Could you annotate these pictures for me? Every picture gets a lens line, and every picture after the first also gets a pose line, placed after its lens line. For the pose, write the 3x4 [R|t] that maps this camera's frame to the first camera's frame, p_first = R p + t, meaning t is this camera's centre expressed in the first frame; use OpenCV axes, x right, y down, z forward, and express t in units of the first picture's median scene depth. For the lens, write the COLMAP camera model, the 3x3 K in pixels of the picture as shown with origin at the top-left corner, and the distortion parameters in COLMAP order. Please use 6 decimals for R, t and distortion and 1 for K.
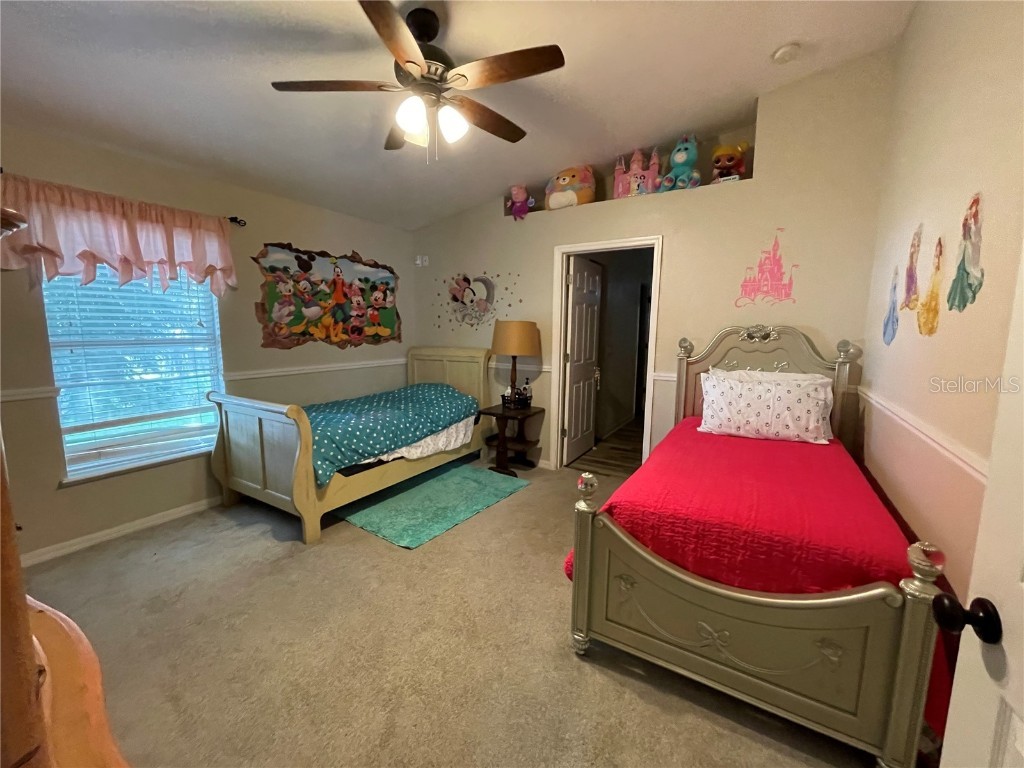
lens RADIAL K [[416.6, 0, 508.8], [0, 416.6, 380.6], [0, 0, 1]] dist [-0.001286, 0.000234]
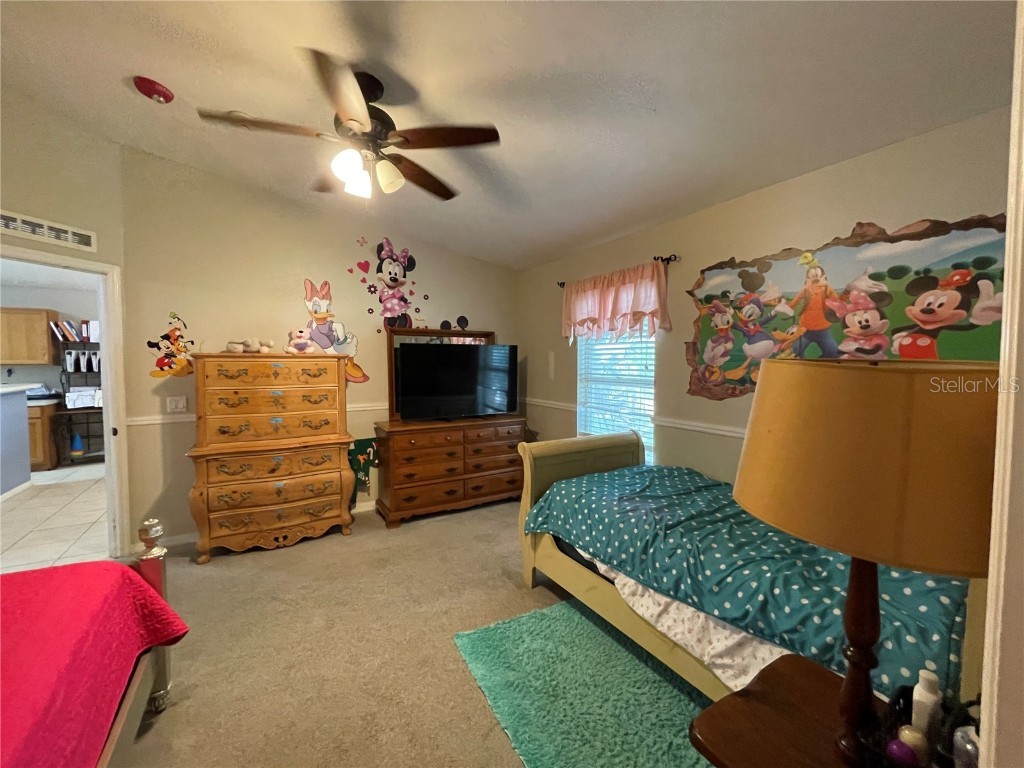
lens RADIAL K [[416.6, 0, 508.8], [0, 416.6, 380.6], [0, 0, 1]] dist [-0.001286, 0.000234]
pose [[-0.466535, 0.039013, -0.883642, 0.303544], [-0.112579, 0.988283, 0.103071, -0.142261], [0.877309, 0.147566, -0.456676, 0.984580]]
